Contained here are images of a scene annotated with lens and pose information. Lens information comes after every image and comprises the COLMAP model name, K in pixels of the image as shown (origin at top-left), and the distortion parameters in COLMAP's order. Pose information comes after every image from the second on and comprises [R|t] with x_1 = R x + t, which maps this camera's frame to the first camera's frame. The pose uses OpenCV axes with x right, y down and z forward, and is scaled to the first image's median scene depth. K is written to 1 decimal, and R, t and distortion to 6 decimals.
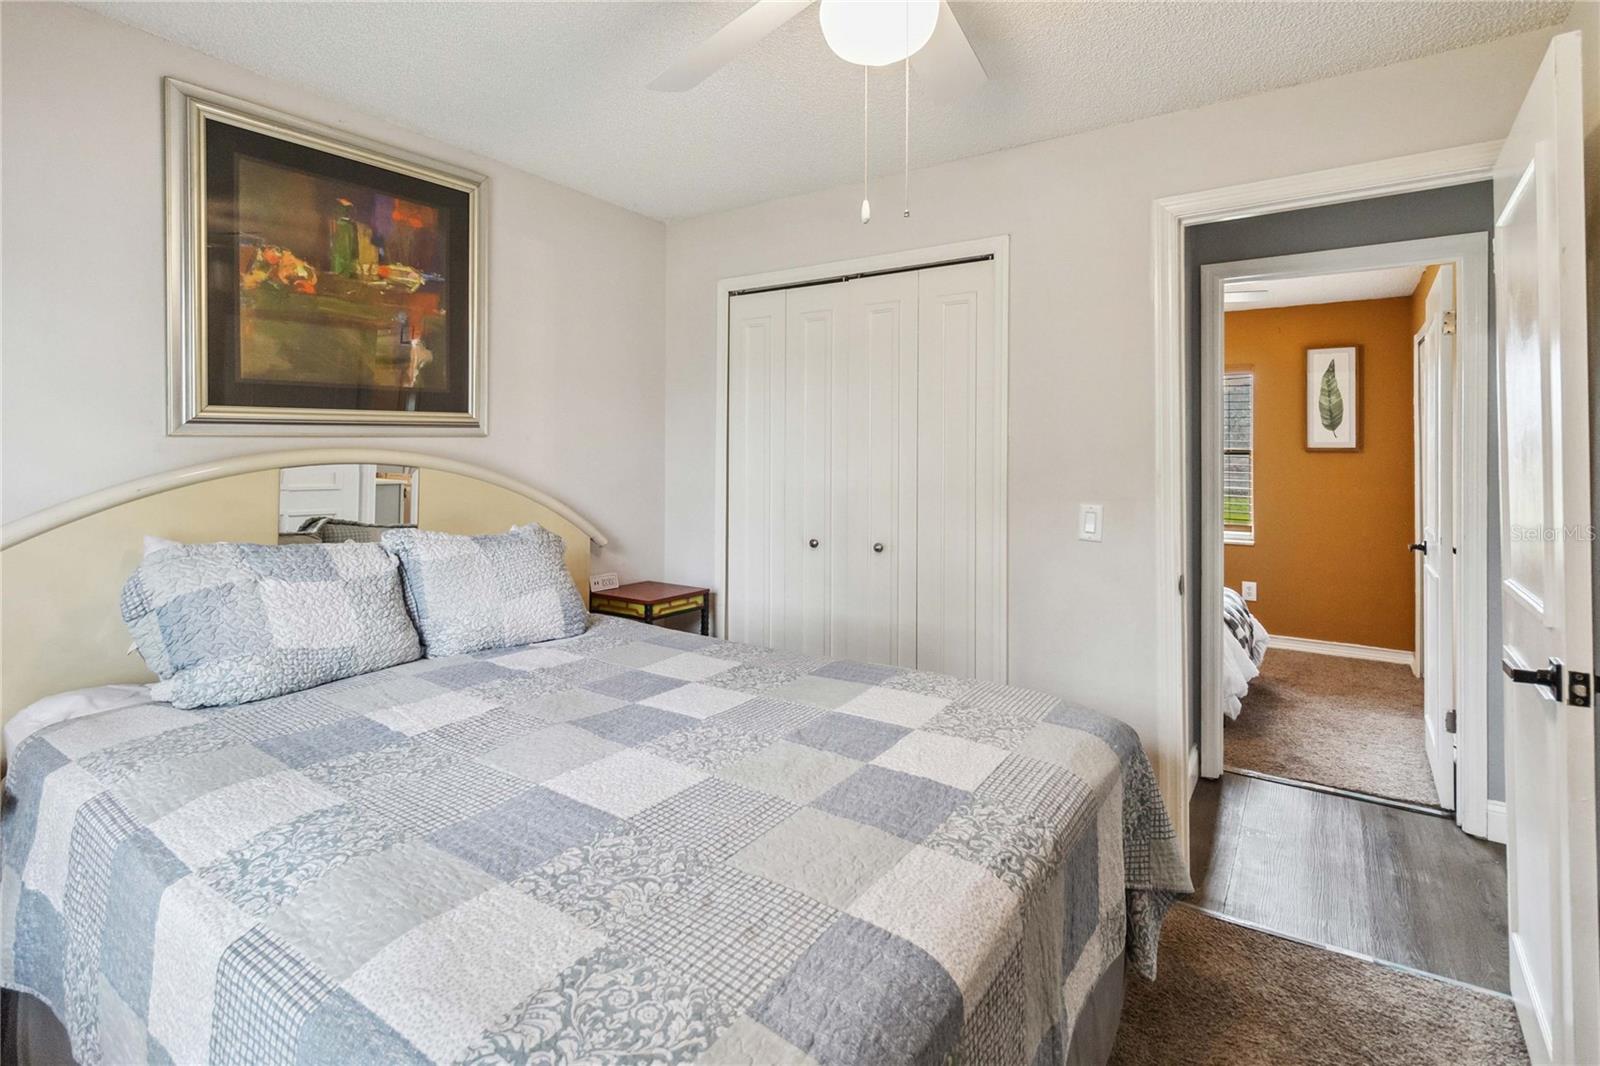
lens RADIAL K [[743.0, 0, 797.2], [0, 743.0, 448.6], [0, 0, 1]] dist [-0.000262, 0.000256]
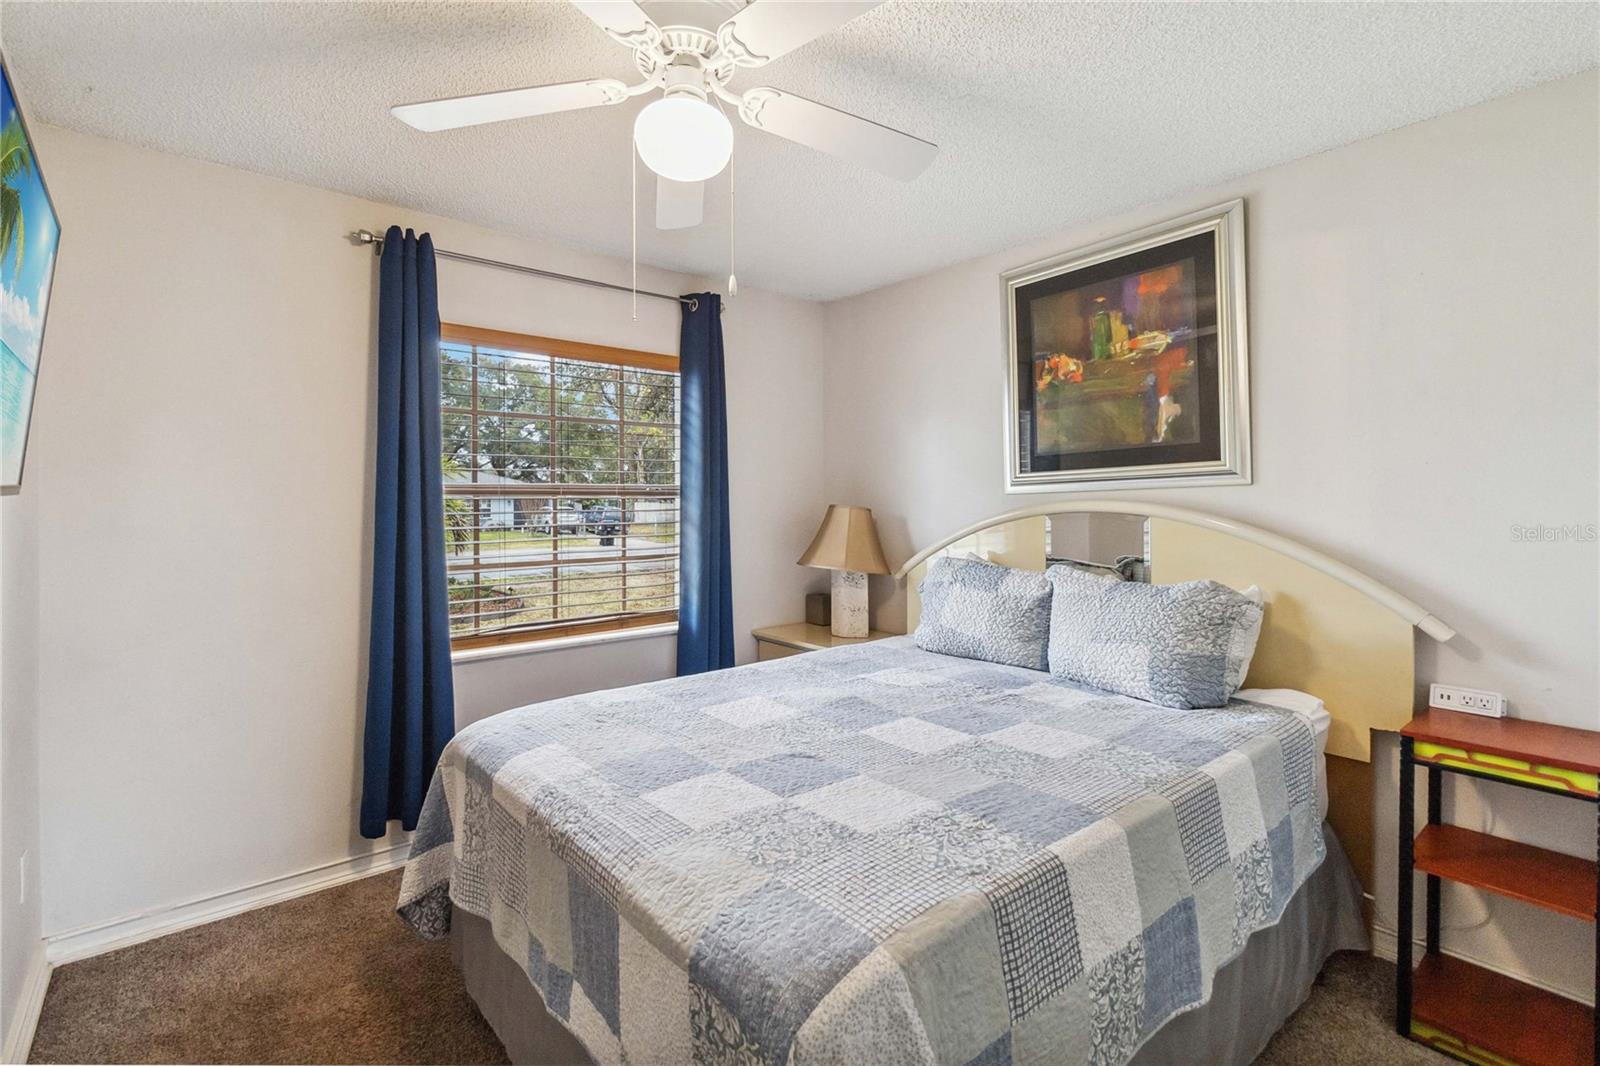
lens RADIAL K [[742.5, 0, 802.5], [0, 742.5, 494.8], [0, 0, 1]] dist [-0.000007, 0.000320]
pose [[-0.244124, -0.020024, -0.969537, 0.676995], [0.009902, 0.999683, -0.023139, 0.013511], [0.969693, -0.015249, -0.243849, 0.800404]]
